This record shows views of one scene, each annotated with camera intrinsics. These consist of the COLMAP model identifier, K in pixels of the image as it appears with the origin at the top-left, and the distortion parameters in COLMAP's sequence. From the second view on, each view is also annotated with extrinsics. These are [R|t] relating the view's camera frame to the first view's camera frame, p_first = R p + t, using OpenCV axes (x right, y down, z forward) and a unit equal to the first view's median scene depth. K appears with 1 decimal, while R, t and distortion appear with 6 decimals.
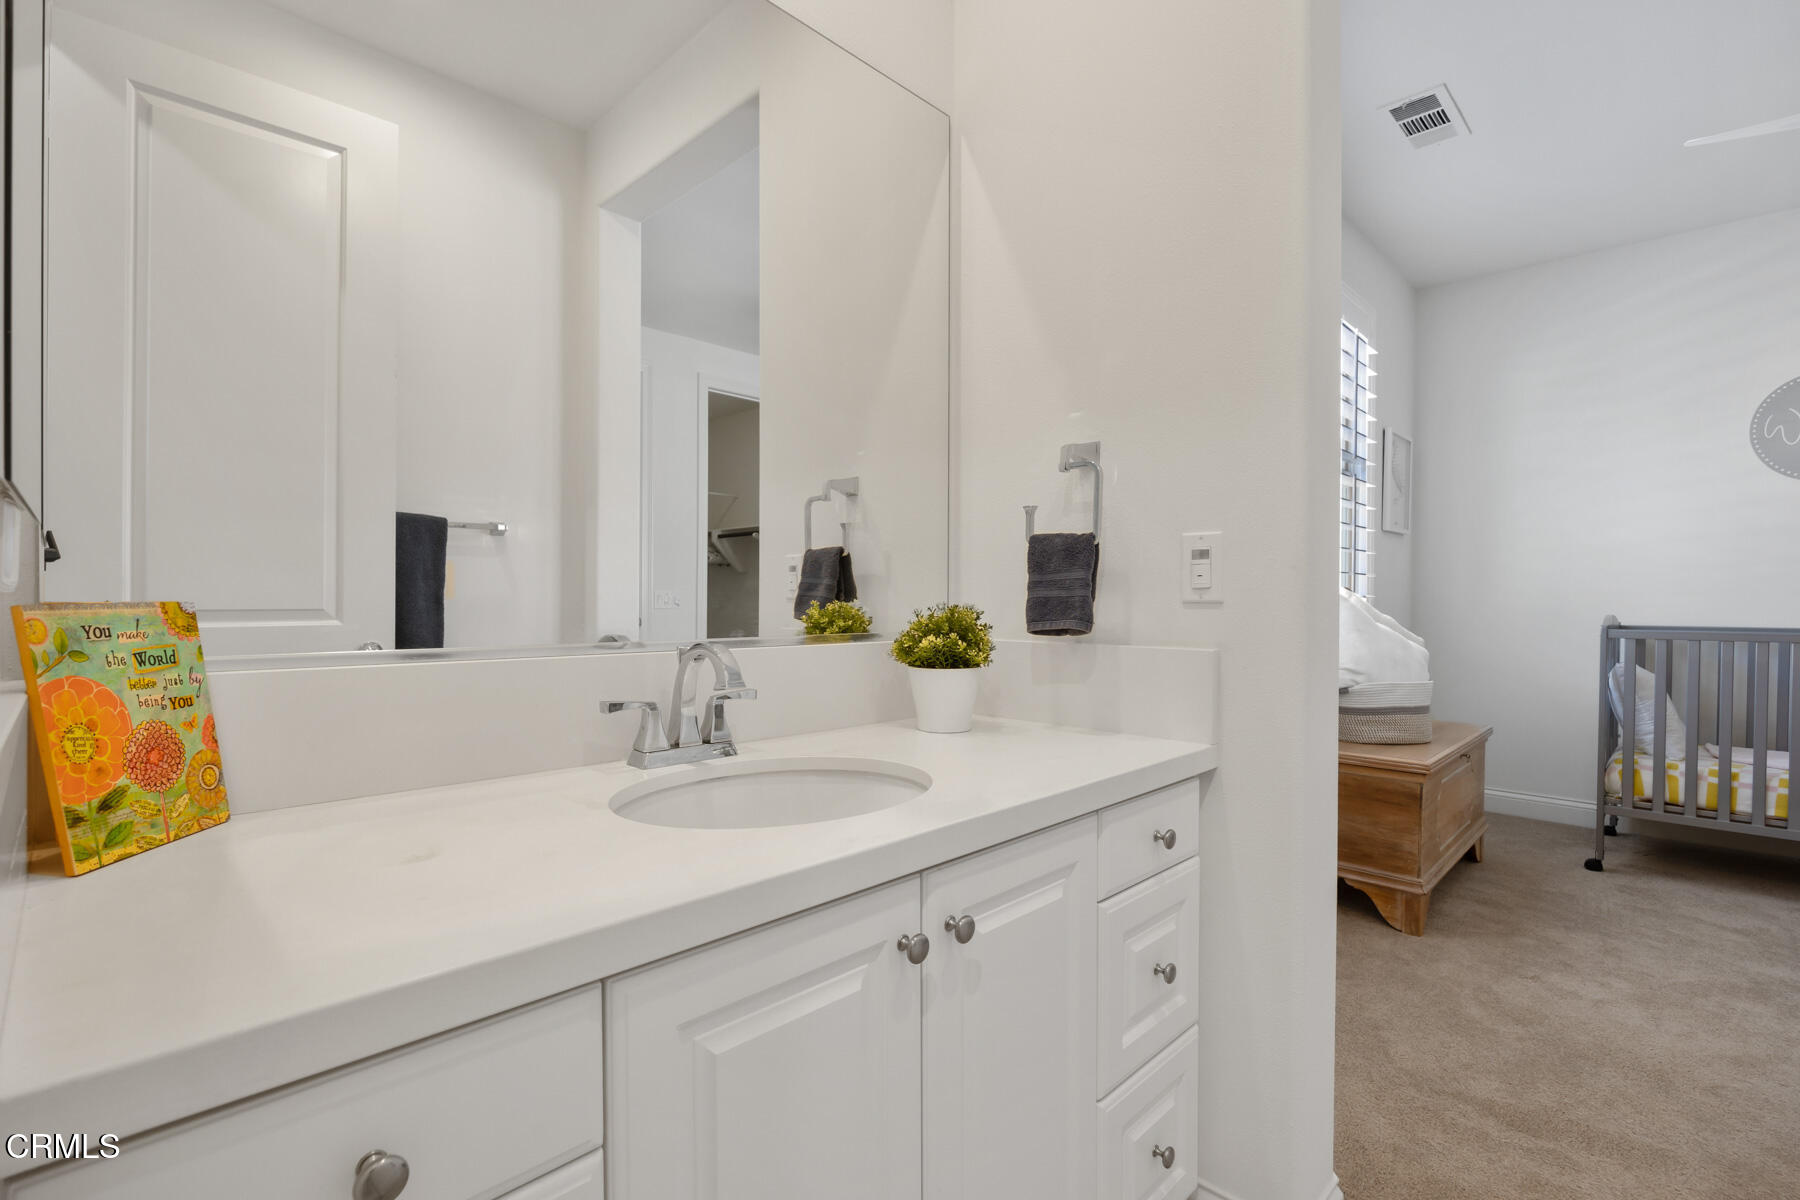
lens RADIAL K [[818.5, 0, 905.2], [0, 818.5, 615.6], [0, 0, 1]] dist [-0.003888, -0.000556]
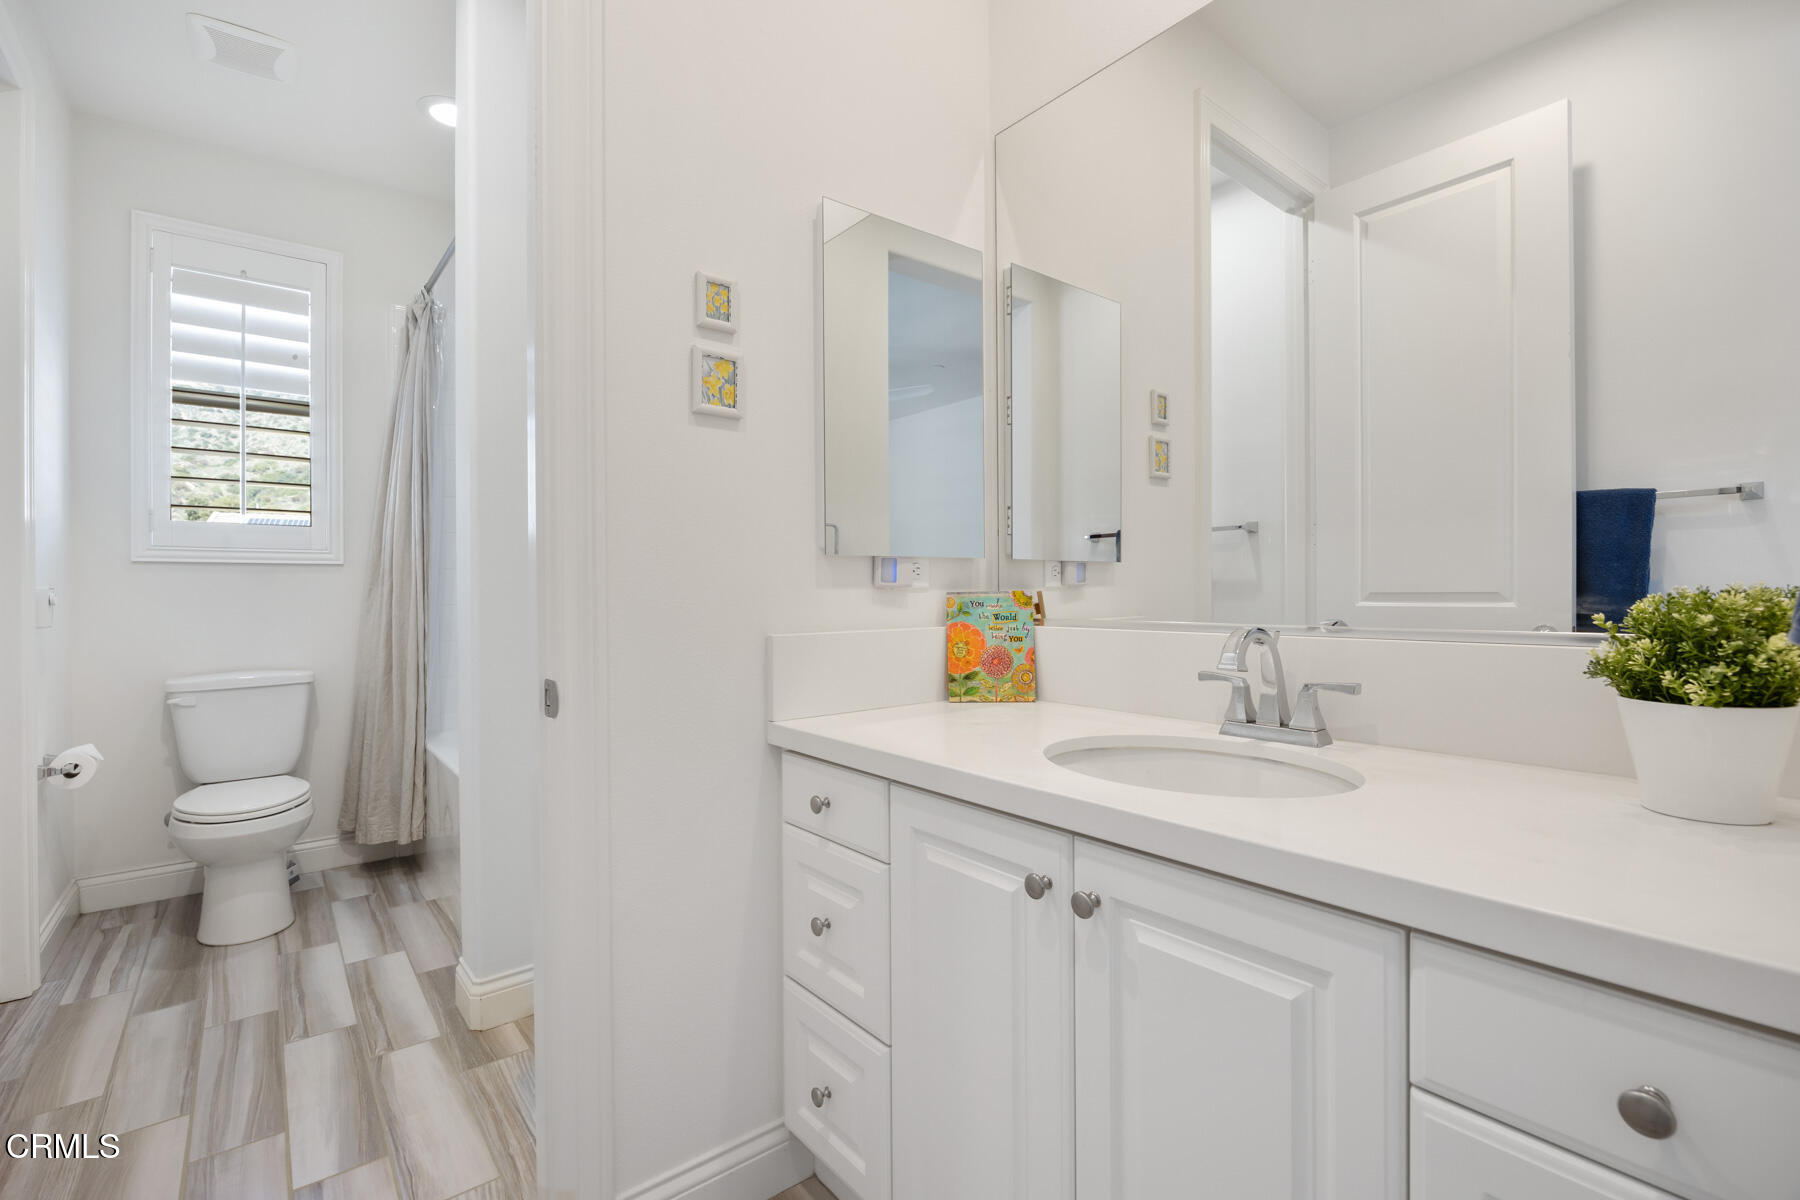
lens RADIAL K [[802.8, 0, 901.7], [0, 802.8, 587.2], [0, 0, 1]] dist [-0.025271, -0.000197]
pose [[-0.107992, -0.000823, -0.994151, 0.655636], [-0.008783, 0.999961, 0.000127, -0.013001], [0.994113, 0.008745, -0.107995, 0.514922]]
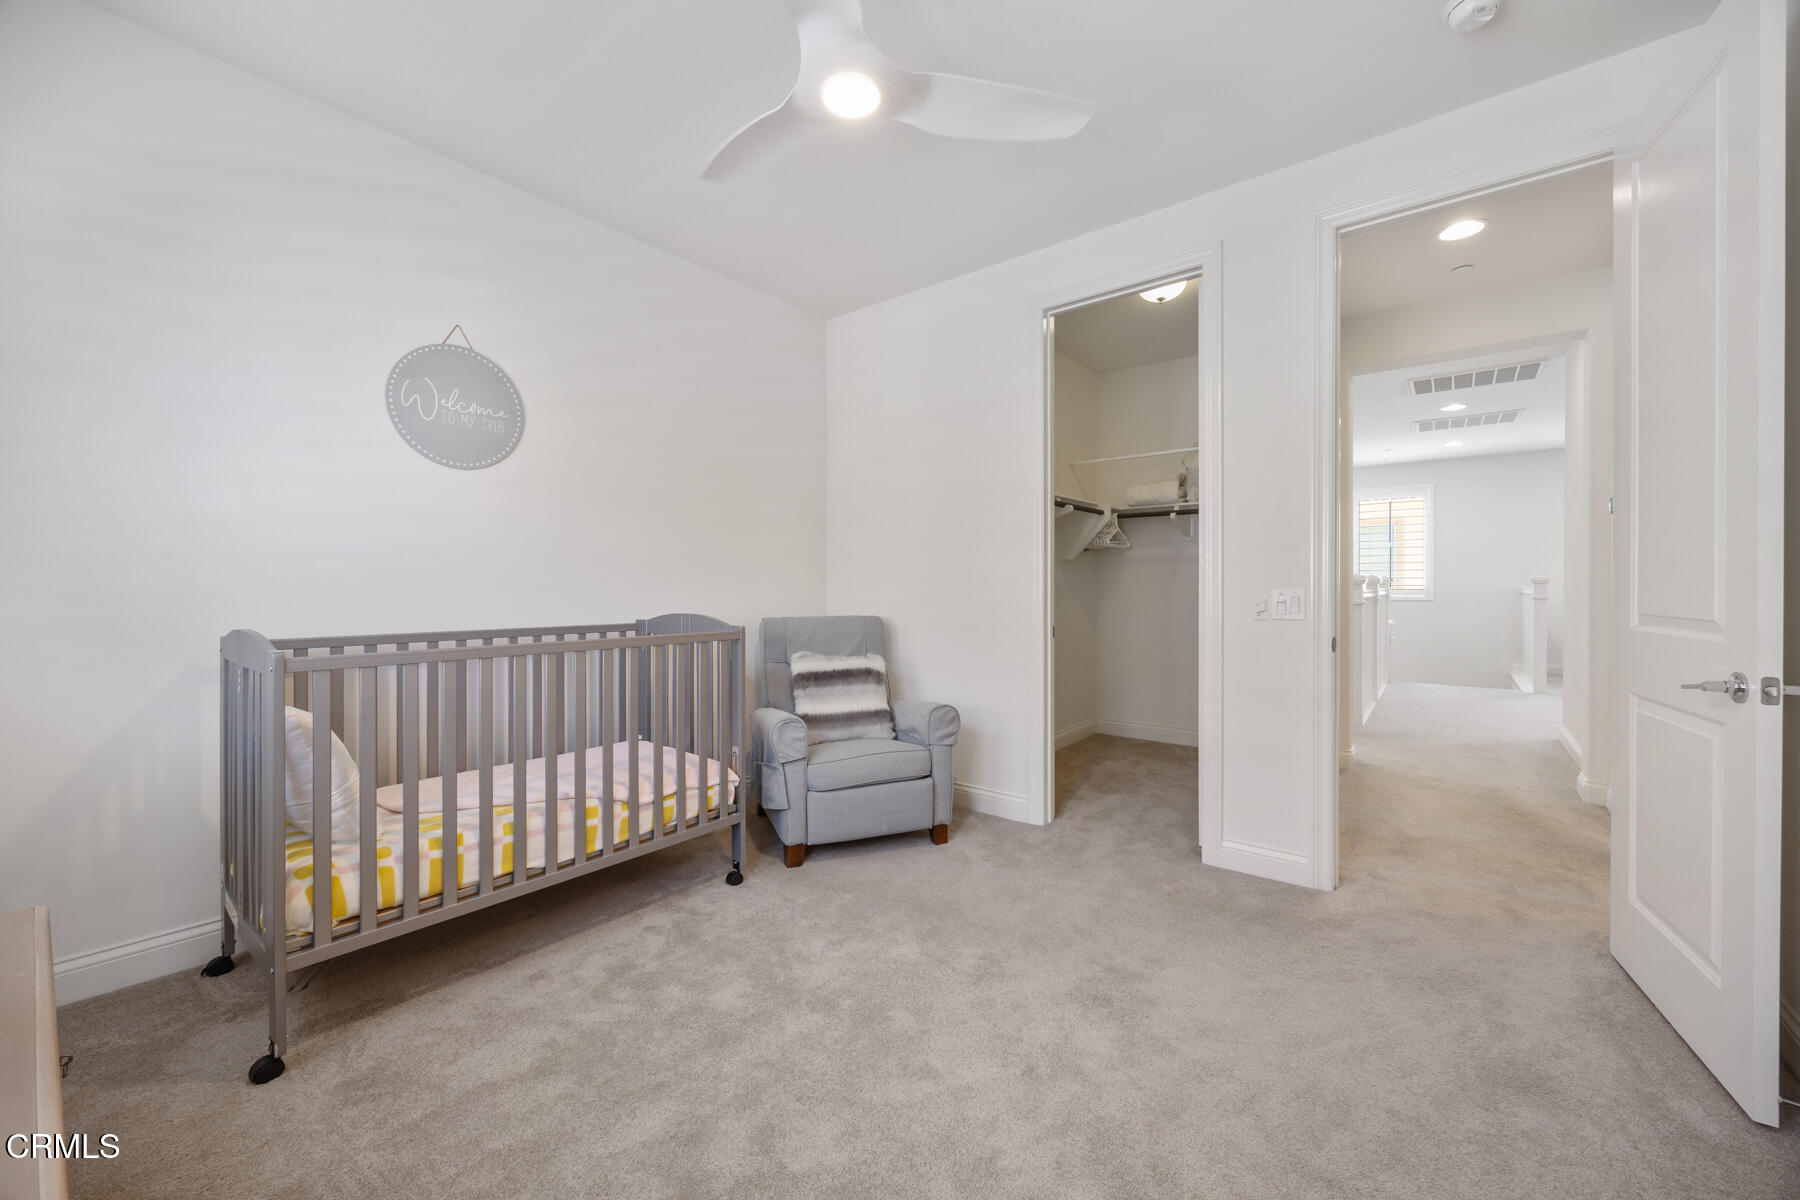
lens RADIAL K [[680.5, 0, 903.7], [0, 680.5, 591.6], [0, 0, 1]] dist [-0.006731, 0.000227]
pose [[-0.118502, -0.002486, 0.992951, 0.725897], [0.010935, 0.999933, 0.003808, -0.057718], [-0.992894, 0.011309, -0.118467, 1.369818]]
